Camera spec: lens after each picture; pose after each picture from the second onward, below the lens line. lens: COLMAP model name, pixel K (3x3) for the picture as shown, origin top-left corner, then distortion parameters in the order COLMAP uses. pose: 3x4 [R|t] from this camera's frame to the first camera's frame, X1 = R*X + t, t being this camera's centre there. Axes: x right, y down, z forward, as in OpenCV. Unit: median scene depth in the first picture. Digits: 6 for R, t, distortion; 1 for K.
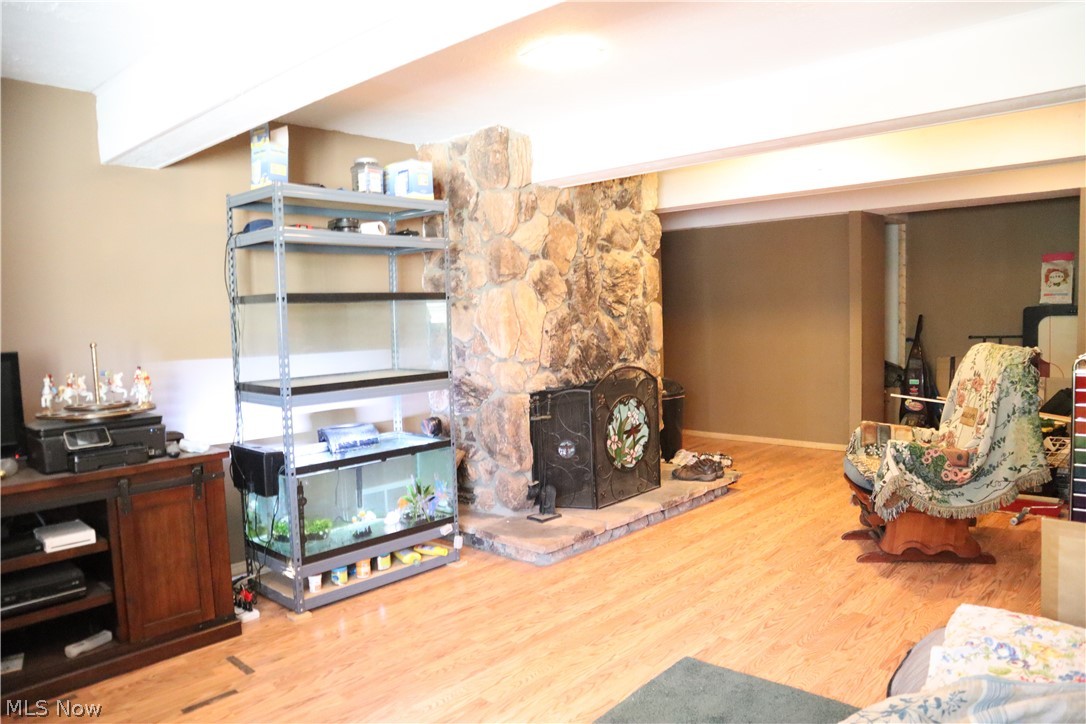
lens RADIAL K [[752.3, 0, 547.9], [0, 752.3, 364.5], [0, 0, 1]] dist [-0.125023, 0.079354]
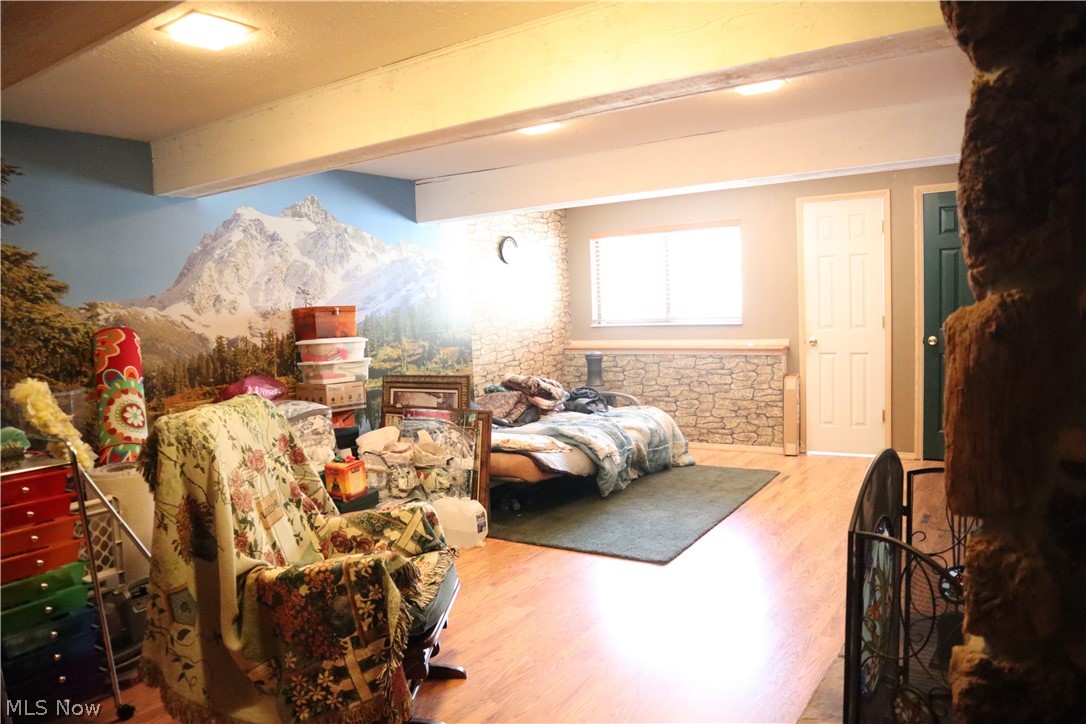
lens RADIAL K [[752.3, 0, 547.9], [0, 752.3, 364.5], [0, 0, 1]] dist [-0.125023, 0.079354]
pose [[-0.987593, 0.086059, -0.131352, 0.333981], [0.065687, 0.986159, 0.152233, -0.117586], [0.142635, 0.141716, -0.979577, 1.371911]]
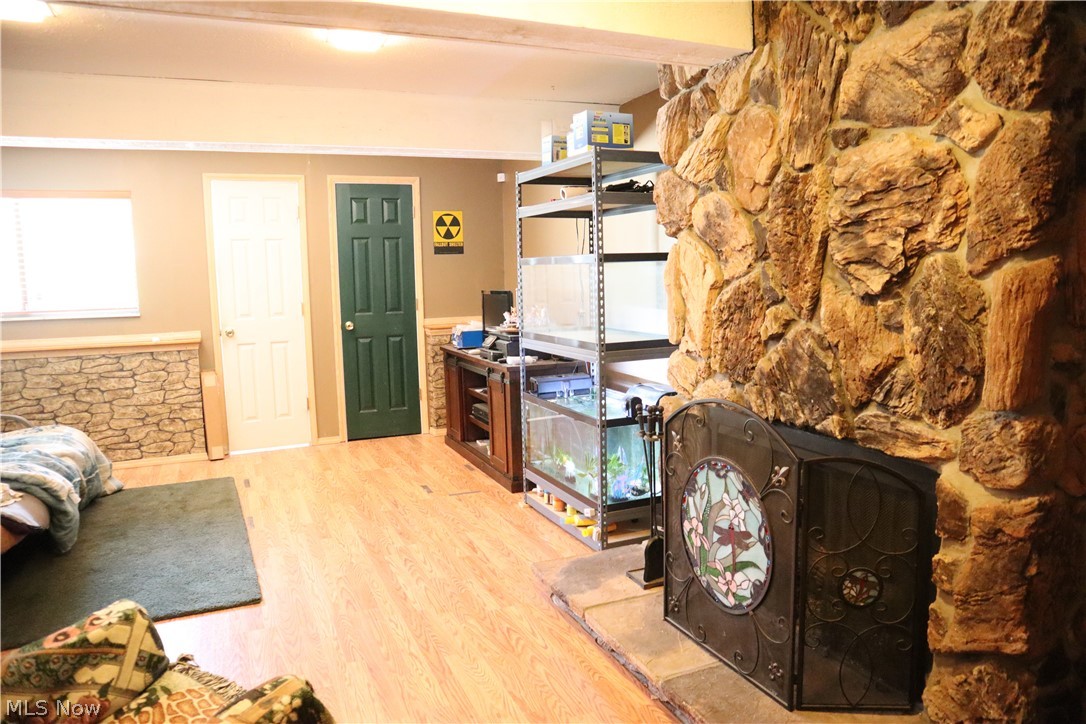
lens RADIAL K [[752.3, 0, 547.9], [0, 752.3, 364.5], [0, 0, 1]] dist [-0.125023, 0.079354]
pose [[-0.404607, 0.151309, -0.901886, 0.582355], [-0.028096, 0.983695, 0.177639, -0.102670], [0.914059, 0.097213, -0.393758, 1.089389]]
